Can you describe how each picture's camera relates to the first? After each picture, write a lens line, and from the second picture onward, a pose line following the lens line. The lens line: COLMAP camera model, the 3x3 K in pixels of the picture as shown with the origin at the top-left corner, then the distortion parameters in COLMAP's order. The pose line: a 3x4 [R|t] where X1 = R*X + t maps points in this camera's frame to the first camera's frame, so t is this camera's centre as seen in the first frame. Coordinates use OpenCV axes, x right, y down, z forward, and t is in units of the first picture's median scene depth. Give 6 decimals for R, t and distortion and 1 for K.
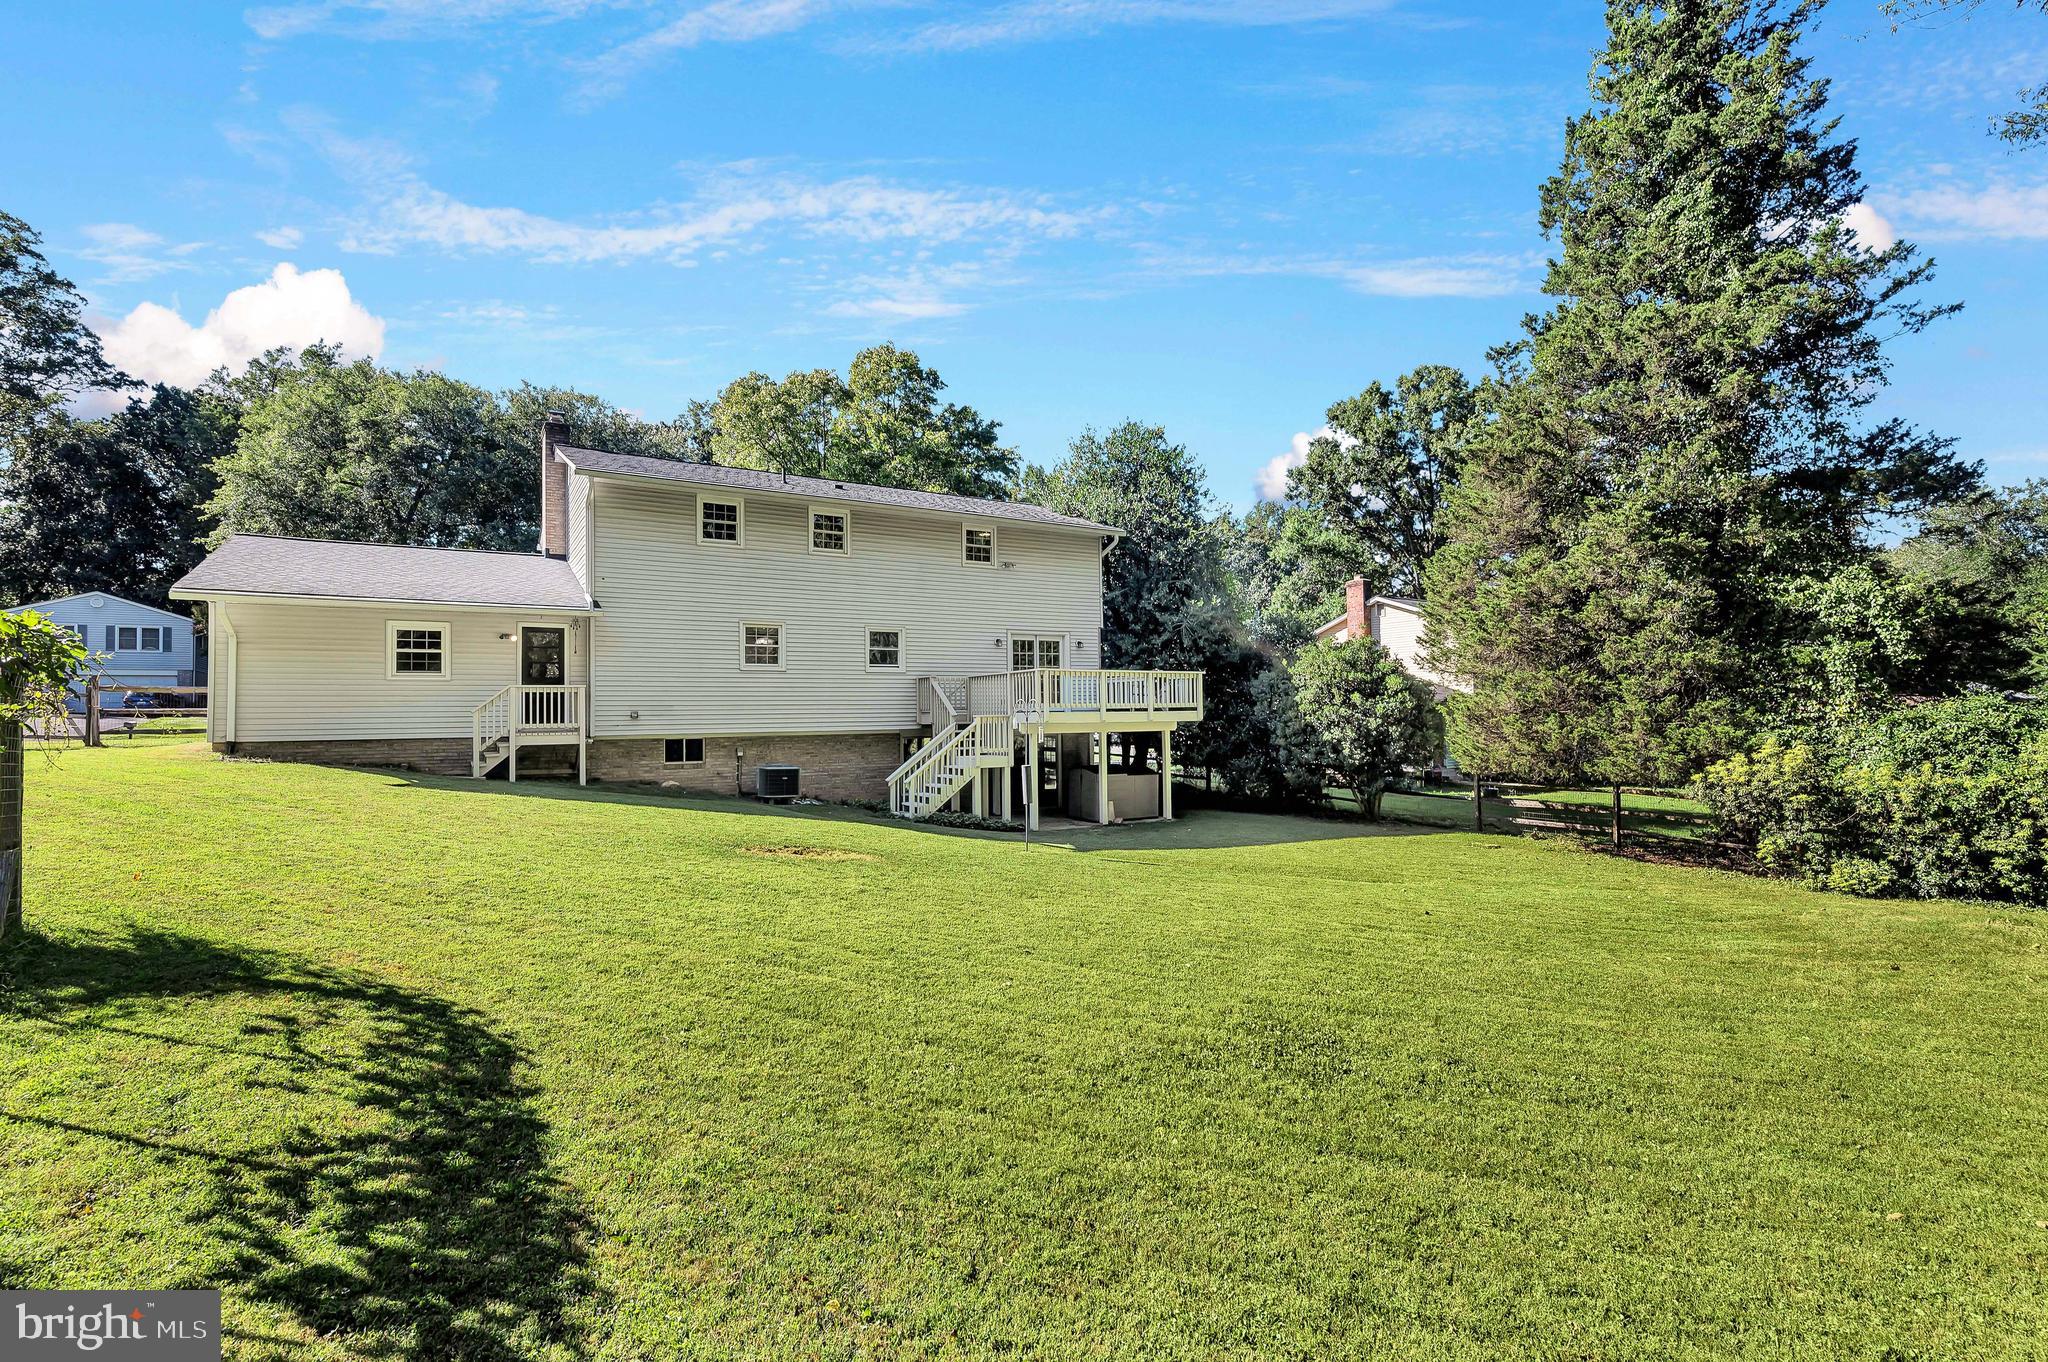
lens RADIAL K [[974.1, 0, 1024.0], [0, 974.1, 681.0], [0, 0, 1]] dist [0.000688, 0.000052]
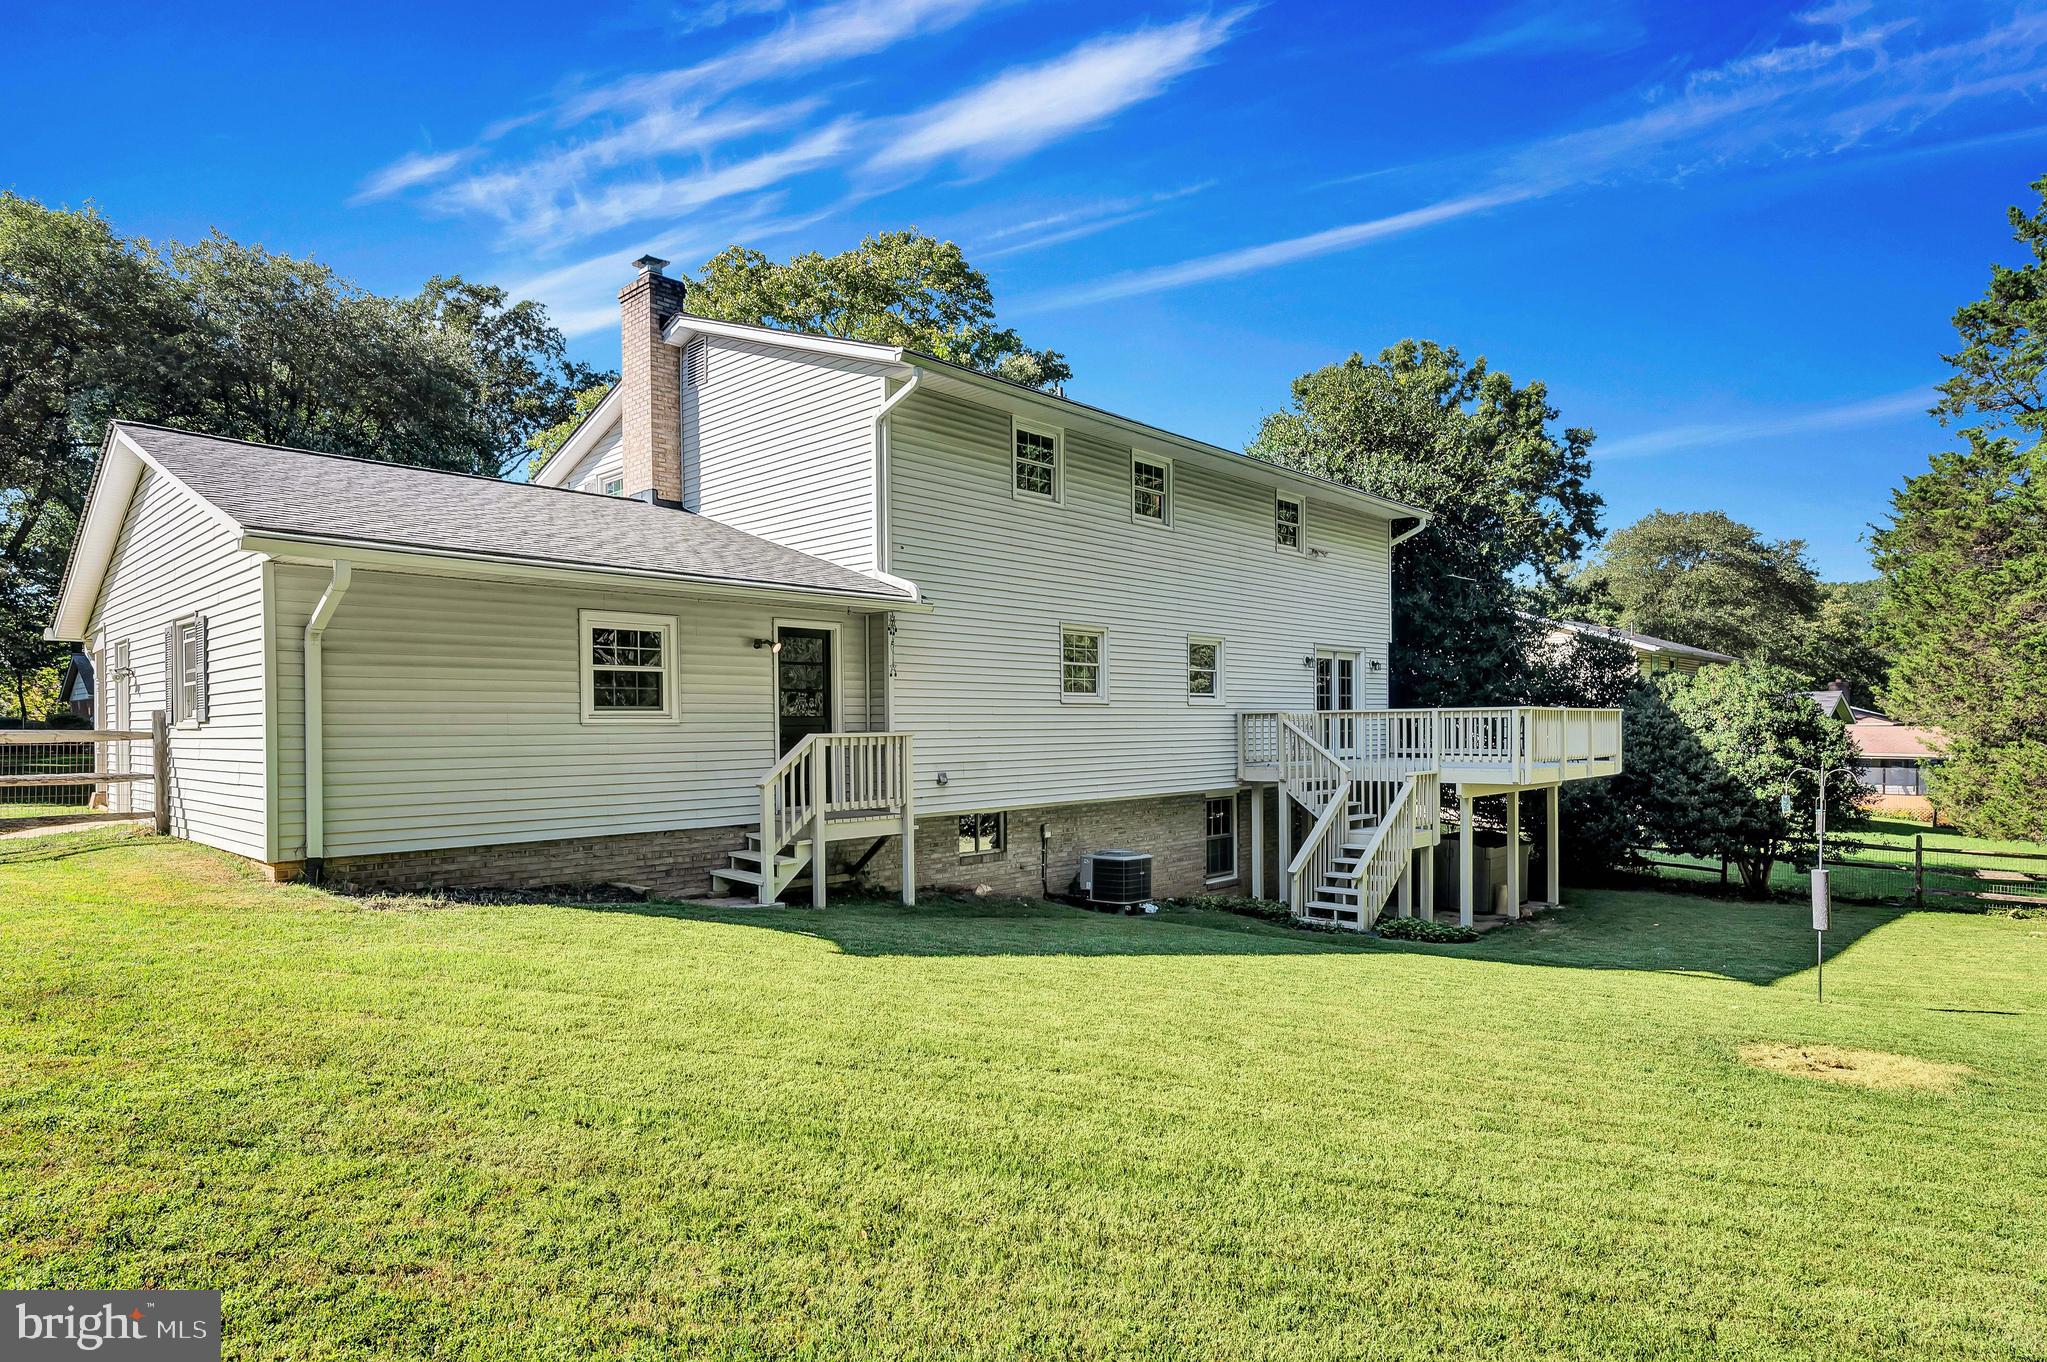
lens RADIAL K [[1115.6, 0, 1025.4], [0, 1115.6, 737.5], [0, 0, 1]] dist [-0.000191, 0.000385]
pose [[0.961951, -0.000123, 0.273224, -0.510793], [-0.012133, 0.998994, 0.043166, -0.019639], [-0.272954, -0.044838, 0.960982, 0.313991]]
